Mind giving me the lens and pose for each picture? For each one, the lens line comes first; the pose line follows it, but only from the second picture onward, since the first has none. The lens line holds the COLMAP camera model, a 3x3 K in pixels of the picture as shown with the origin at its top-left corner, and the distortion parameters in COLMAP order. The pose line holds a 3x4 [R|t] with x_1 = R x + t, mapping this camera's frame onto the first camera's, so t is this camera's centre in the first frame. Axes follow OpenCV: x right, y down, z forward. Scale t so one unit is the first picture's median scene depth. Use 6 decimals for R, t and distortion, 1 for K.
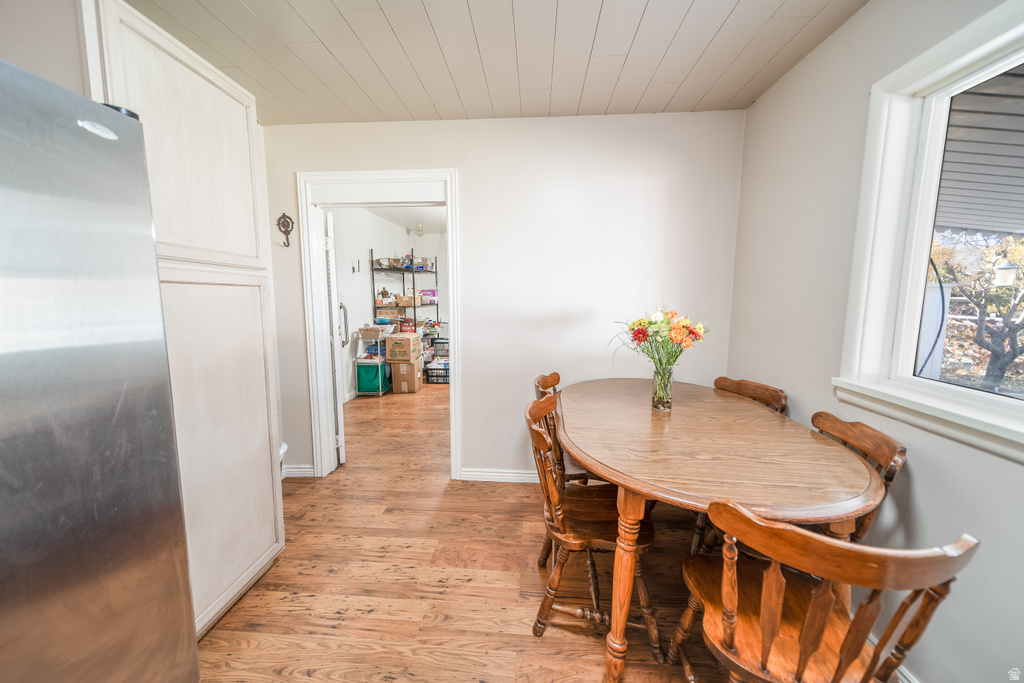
lens RADIAL K [[354.6, 0, 510.7], [0, 354.6, 337.2], [0, 0, 1]] dist [0.005753, -0.000003]
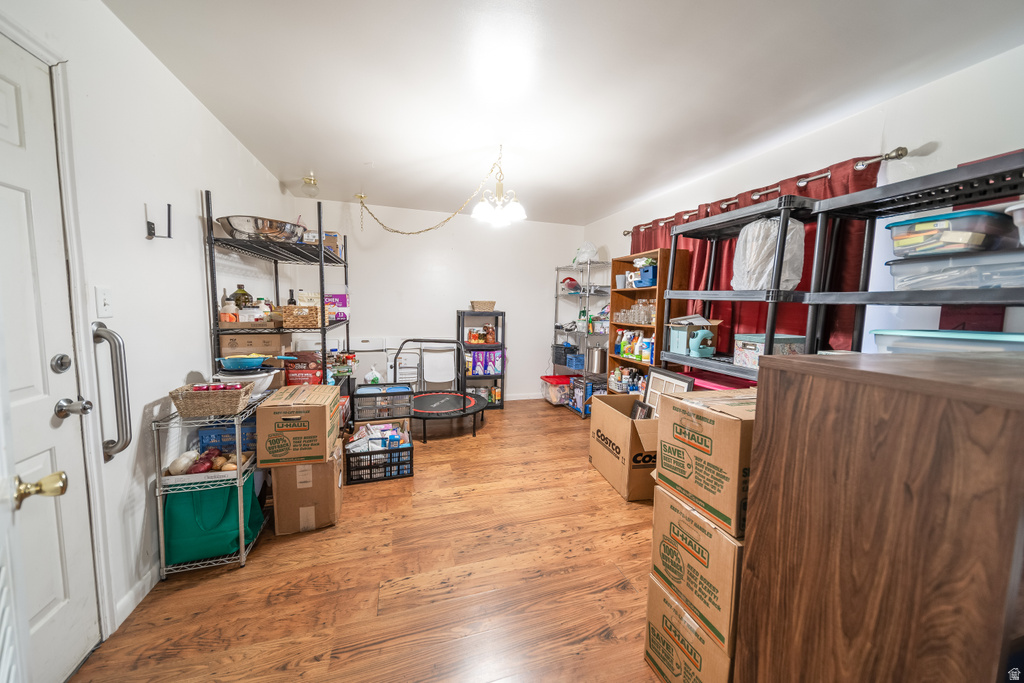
lens RADIAL K [[354.6, 0, 510.7], [0, 354.6, 337.2], [0, 0, 1]] dist [0.005753, -0.000003]
pose [[0.931275, -0.017982, 0.363873, -0.218501], [0.030220, 0.999152, -0.027969, -0.055963], [-0.363061, 0.037043, 0.931029, 0.495426]]
